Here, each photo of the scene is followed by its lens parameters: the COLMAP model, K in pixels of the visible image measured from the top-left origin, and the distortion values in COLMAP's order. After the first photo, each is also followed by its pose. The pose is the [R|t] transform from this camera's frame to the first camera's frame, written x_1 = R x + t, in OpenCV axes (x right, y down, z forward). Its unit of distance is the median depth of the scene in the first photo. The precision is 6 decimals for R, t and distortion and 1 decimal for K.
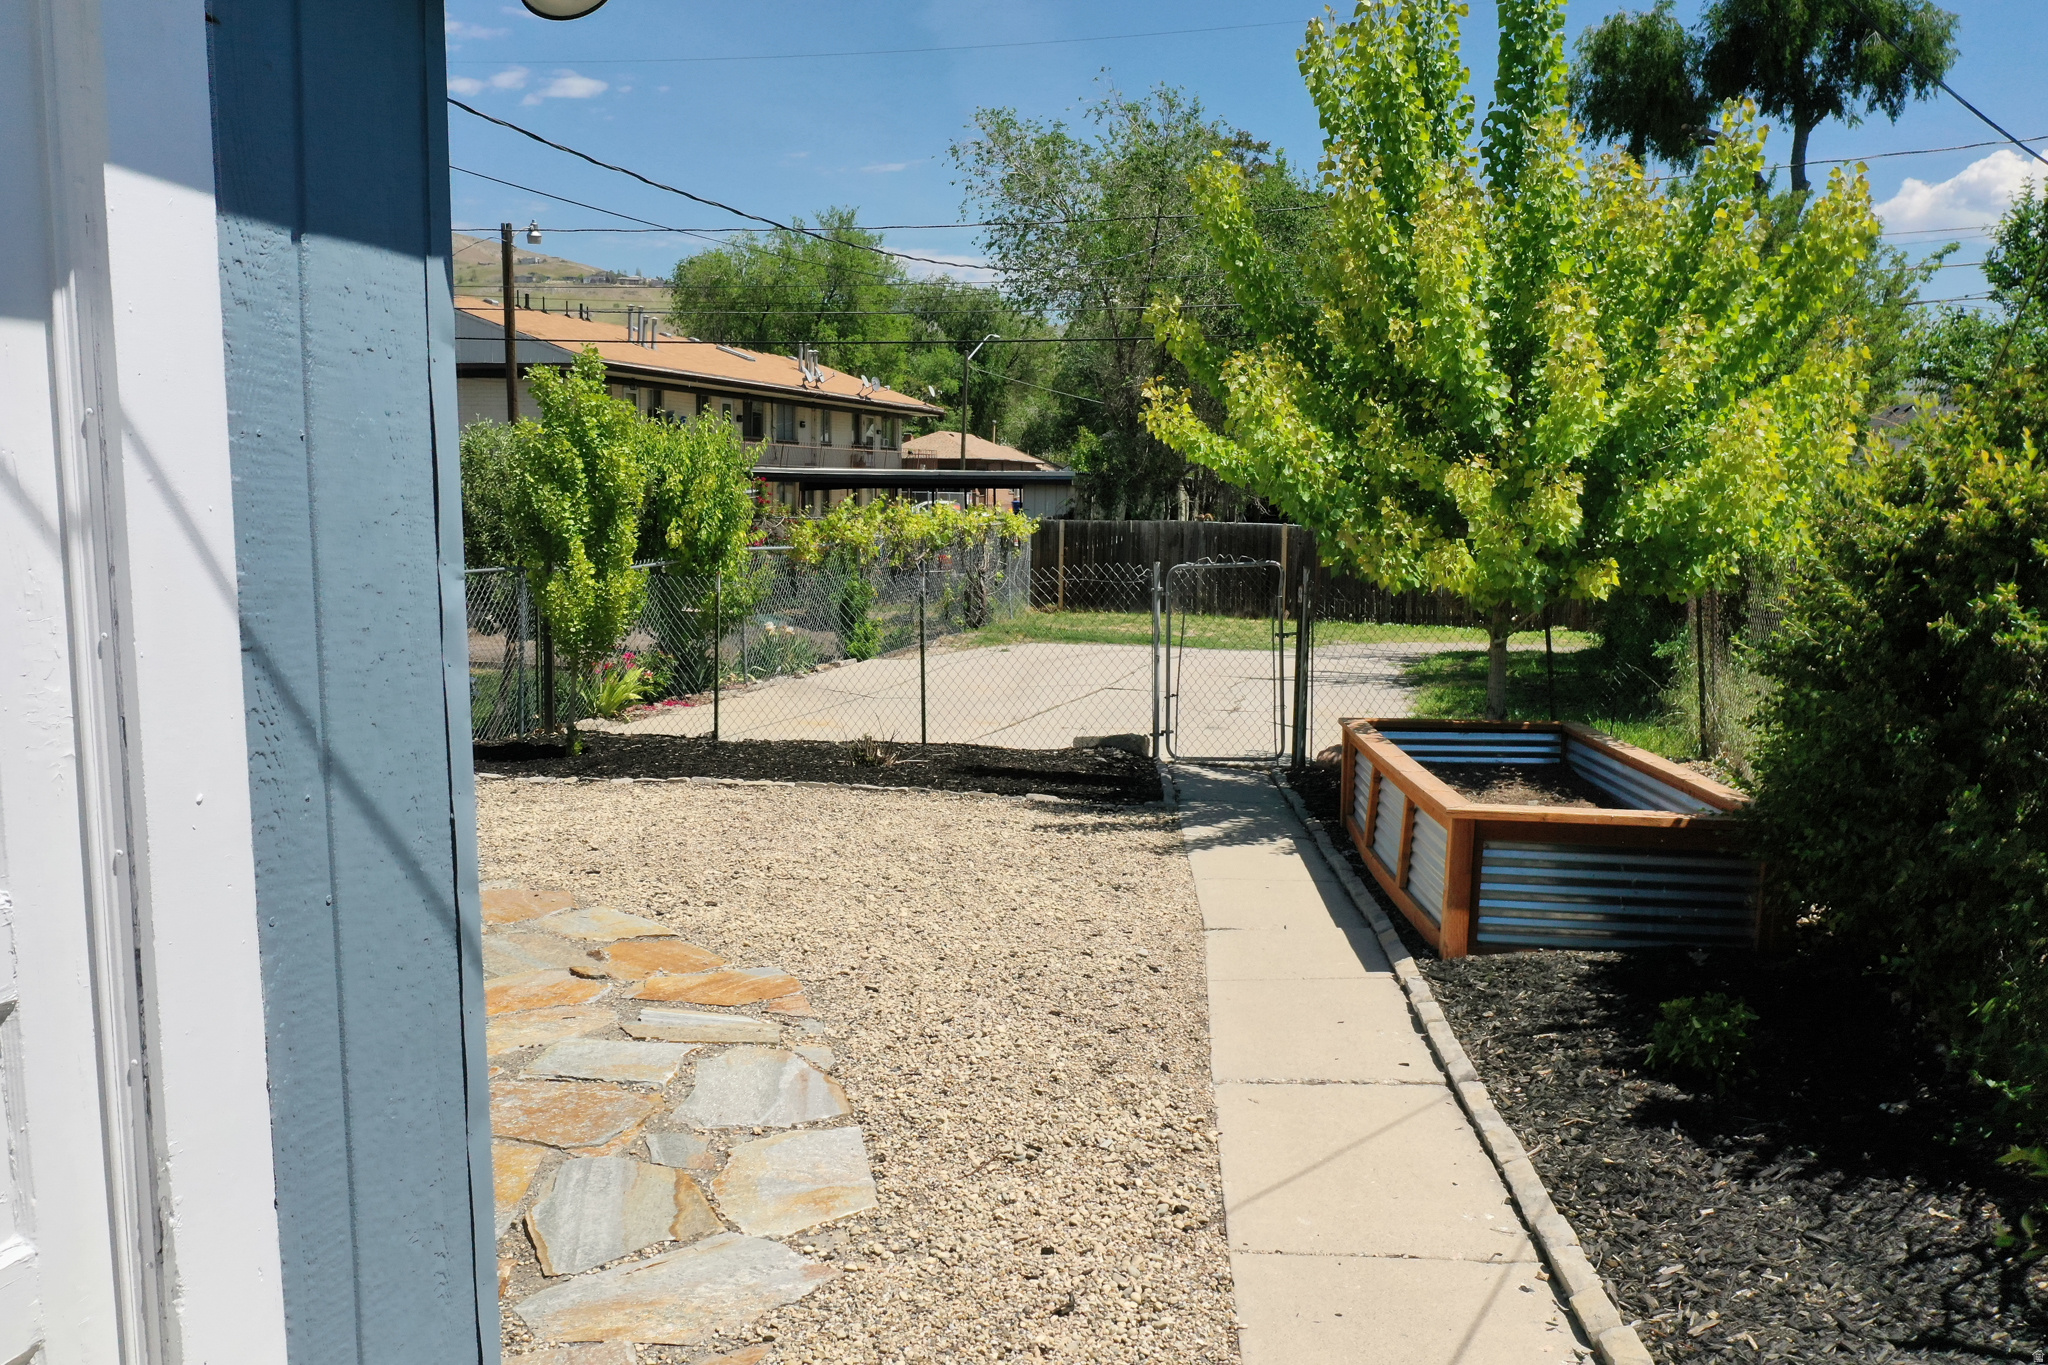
lens RADIAL K [[1608.6, 0, 1024.0], [0, 1608.6, 682.5], [0, 0, 1]] dist [-0.002697, 0.001122]
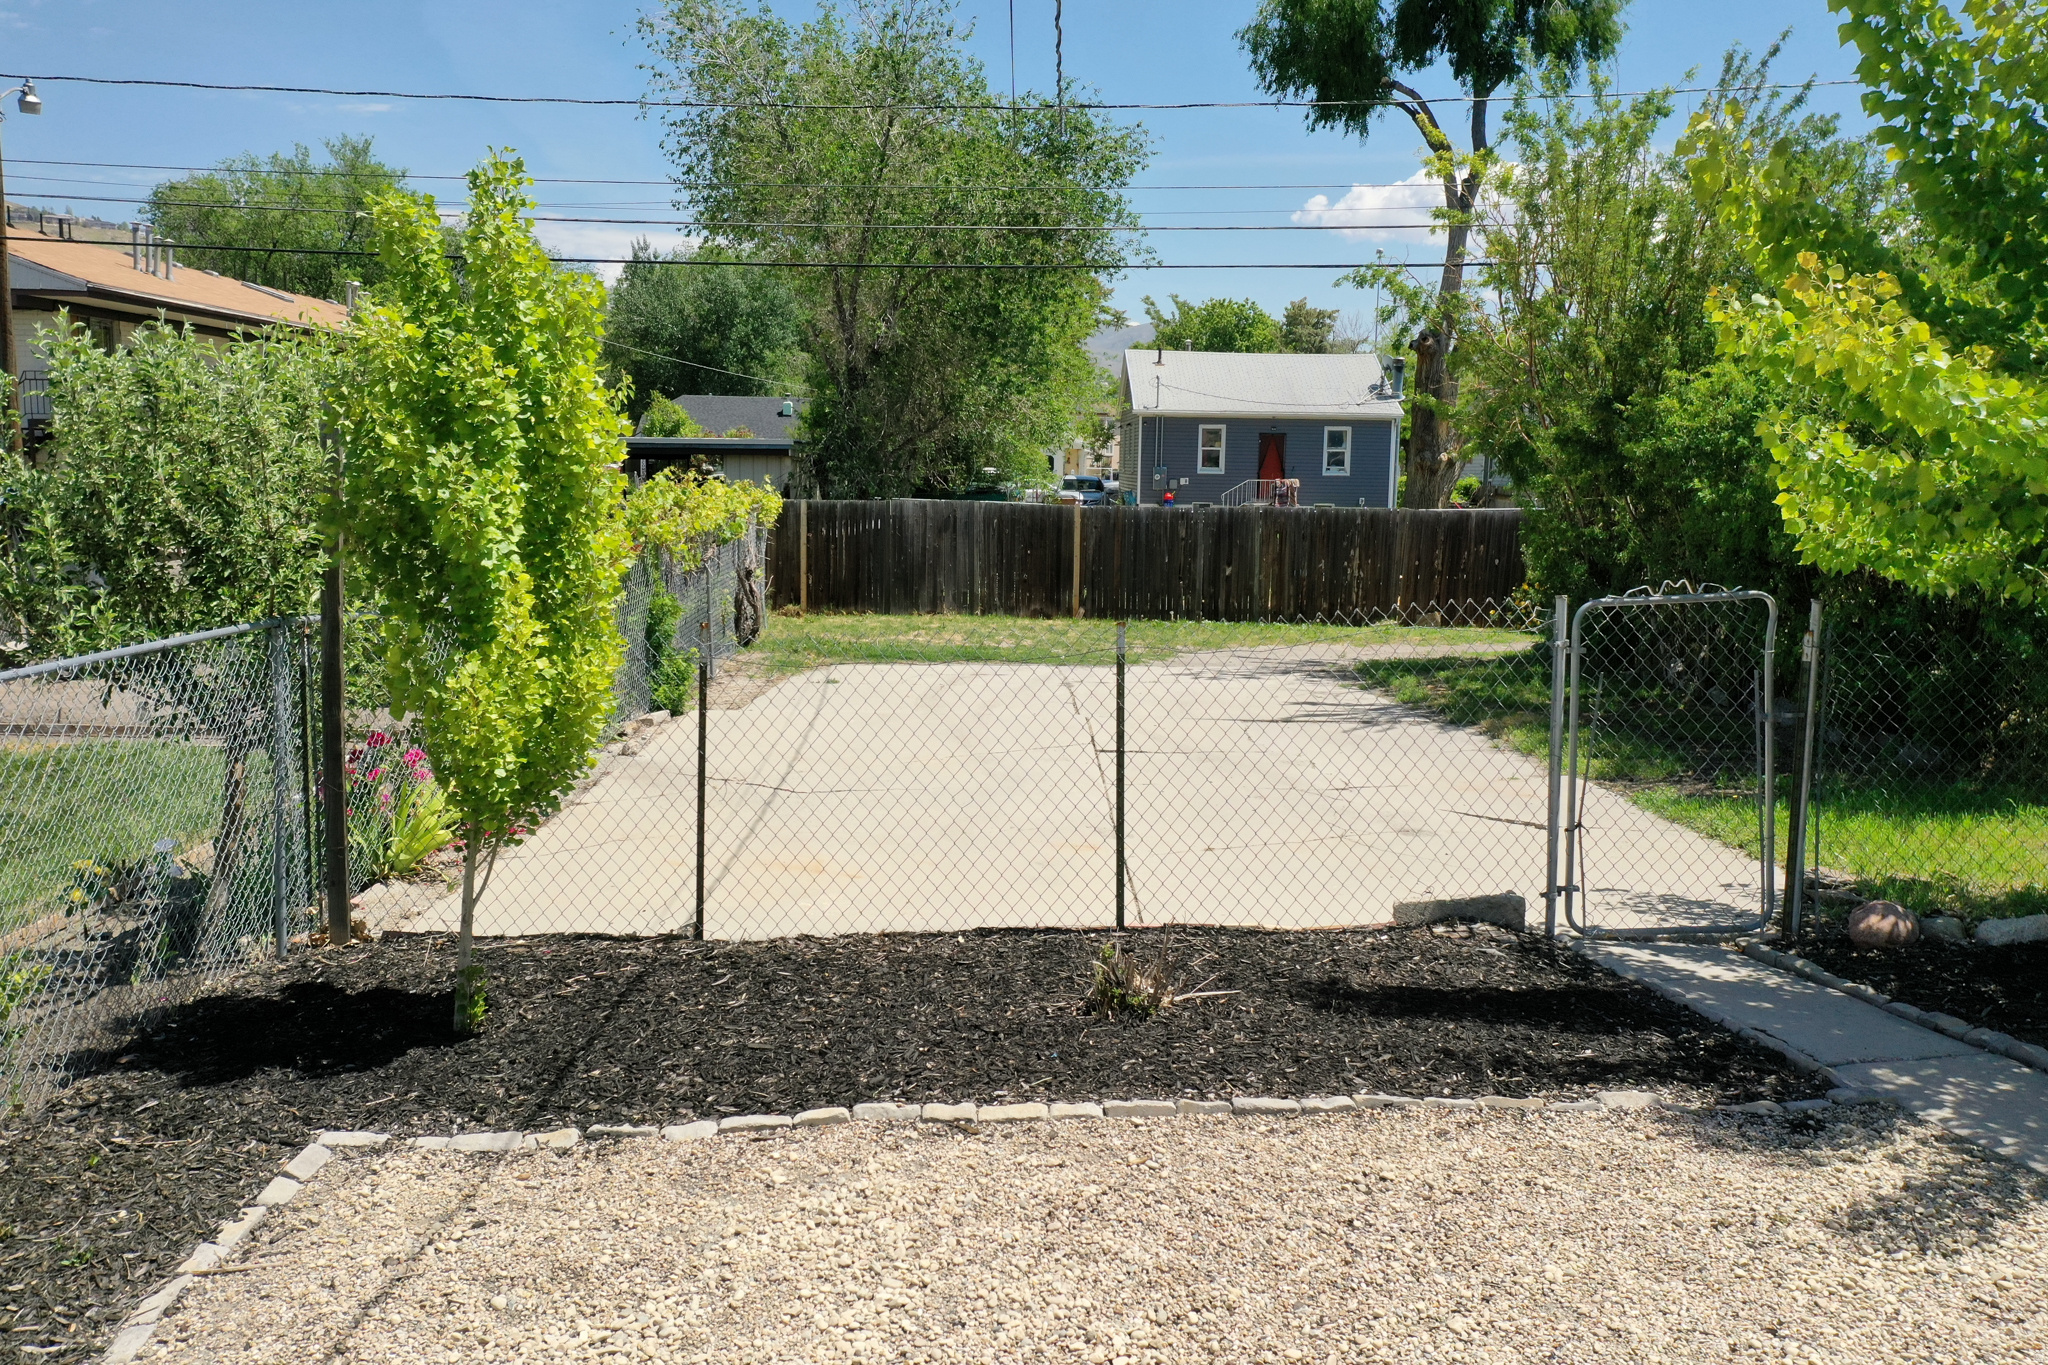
lens RADIAL K [[1608.6, 0, 1024.0], [0, 1608.6, 682.5], [0, 0, 1]] dist [-0.002697, 0.001122]
pose [[0.957266, -0.034518, 0.287143, -0.108063], [0.029418, 0.999324, 0.022056, -0.025498], [-0.287710, -0.012666, 0.957634, 0.210219]]
